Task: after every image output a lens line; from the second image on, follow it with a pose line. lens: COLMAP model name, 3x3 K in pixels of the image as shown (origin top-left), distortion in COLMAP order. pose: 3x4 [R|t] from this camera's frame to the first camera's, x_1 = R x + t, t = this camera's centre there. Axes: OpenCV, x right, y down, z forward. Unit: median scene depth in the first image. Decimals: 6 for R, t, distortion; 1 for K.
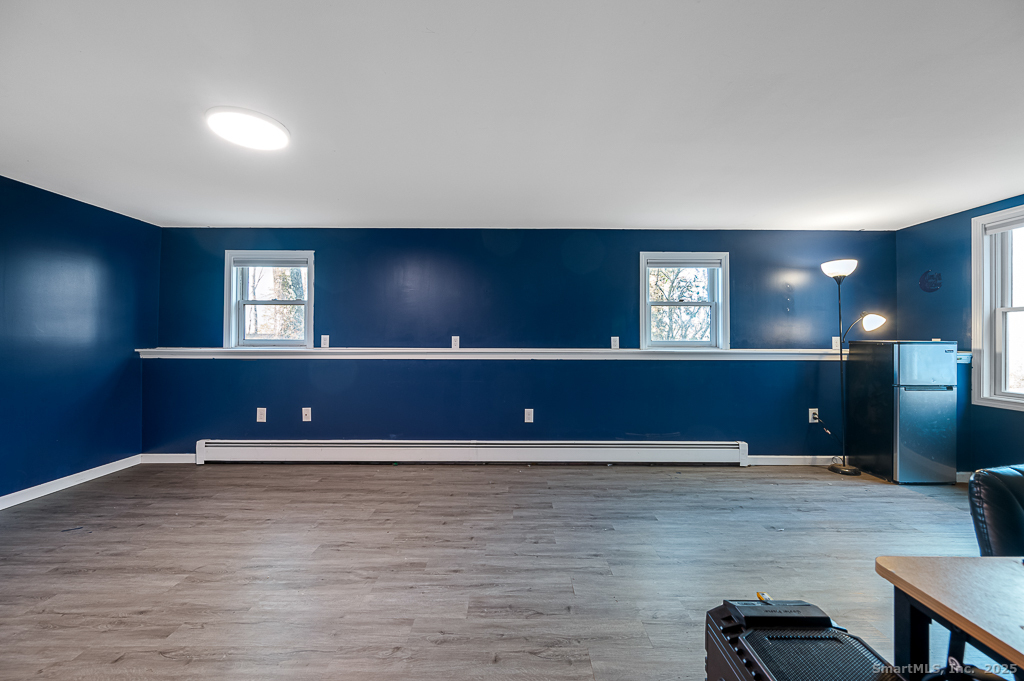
lens RADIAL K [[412.7, 0, 504.2], [0, 412.7, 347.5], [0, 0, 1]] dist [-0.000174, 0.000365]
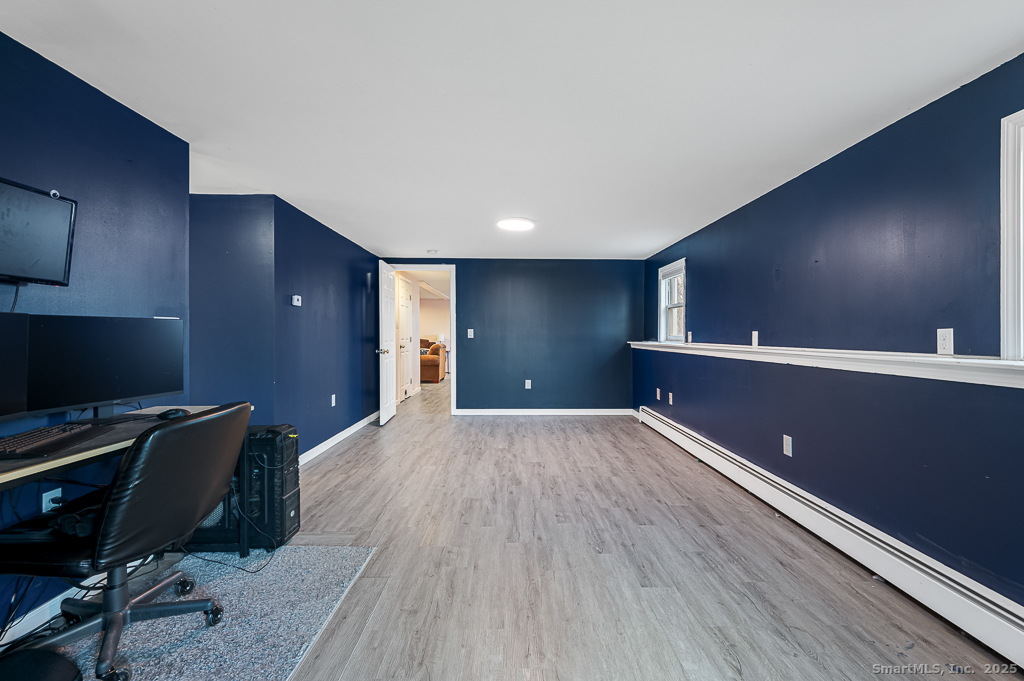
lens RADIAL K [[423.4, 0, 509.8], [0, 423.4, 333.0], [0, 0, 1]] dist [0.001477, 0.001156]
pose [[0.048277, -0.005755, -0.998817, 0.906114], [-0.033191, 0.999422, -0.007362, -0.002380], [0.998282, 0.033507, 0.048058, 0.603149]]
